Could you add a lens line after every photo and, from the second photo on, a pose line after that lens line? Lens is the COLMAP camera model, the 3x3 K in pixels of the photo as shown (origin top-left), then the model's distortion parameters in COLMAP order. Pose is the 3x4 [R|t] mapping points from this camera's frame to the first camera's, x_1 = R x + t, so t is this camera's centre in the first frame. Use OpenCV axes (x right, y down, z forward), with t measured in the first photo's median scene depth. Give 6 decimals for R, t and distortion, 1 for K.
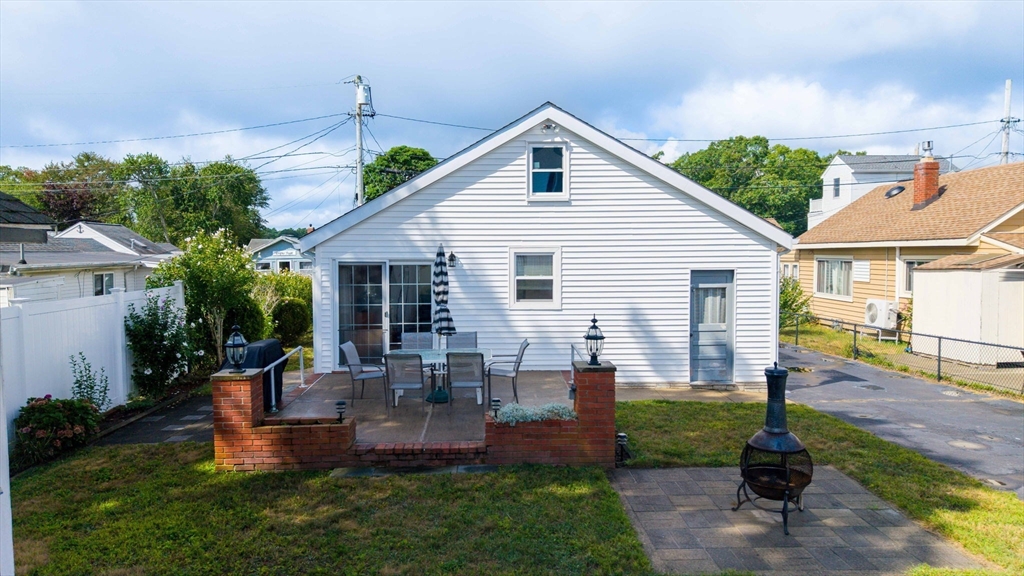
lens RADIAL K [[683.3, 0, 518.8], [0, 683.3, 296.0], [0, 0, 1]] dist [0.031968, -0.033456]
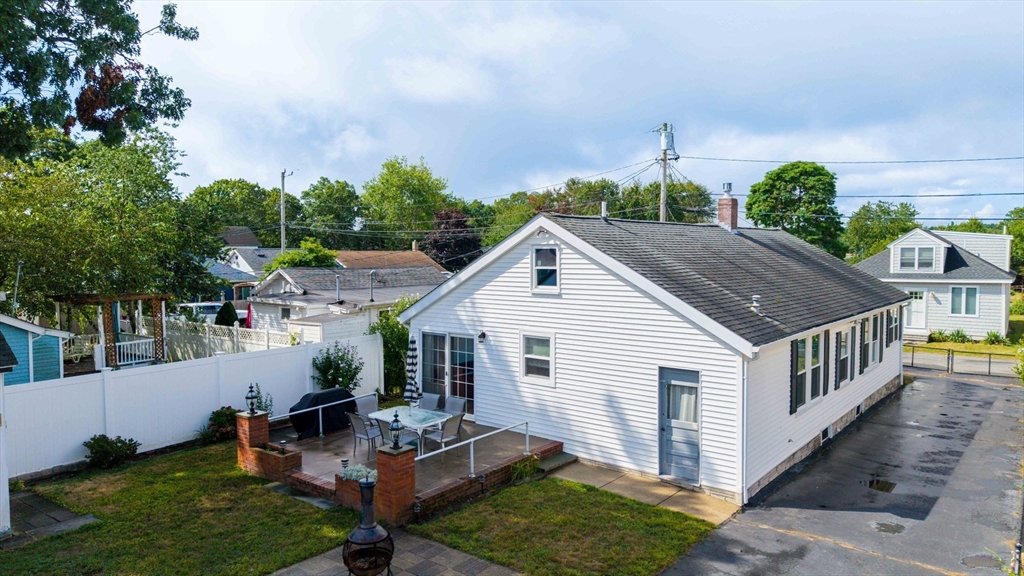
lens RADIAL K [[683.3, 0, 513.2], [0, 683.3, 286.0], [0, 0, 1]] dist [0.031968, -0.033456]
pose [[0.754957, 0.038789, -0.654626, 0.761522], [-0.044446, 0.998980, 0.007936, -0.157928], [0.654267, 0.023104, 0.755911, 0.078778]]
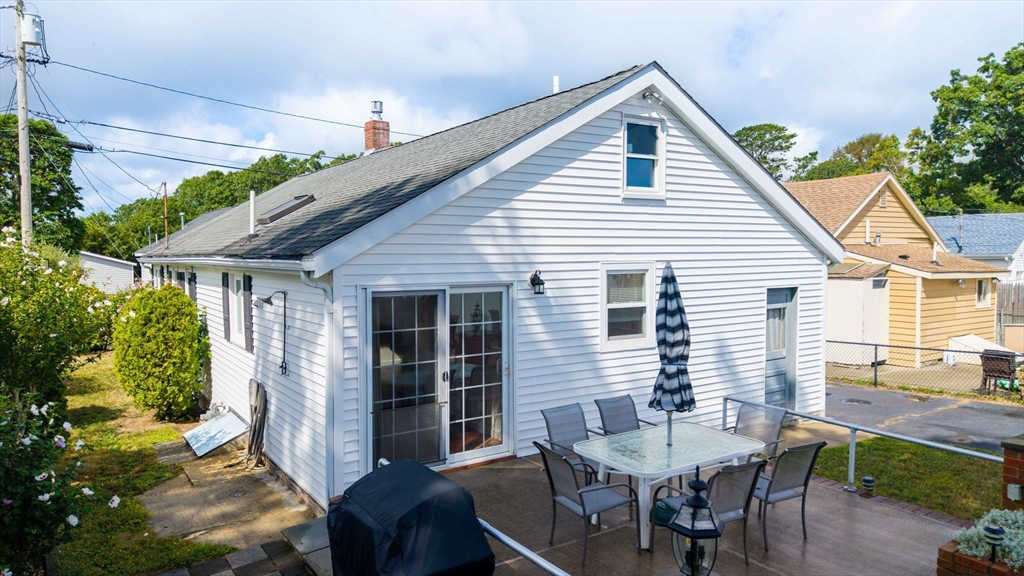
lens RADIAL K [[683.3, 0, 504.5], [0, 683.3, 288.2], [0, 0, 1]] dist [0.031968, -0.033456]
pose [[0.856651, -0.027879, 0.515142, -0.455408], [0.035499, 0.999357, -0.004949, -0.045652], [-0.514673, 0.022527, 0.857090, 0.453940]]
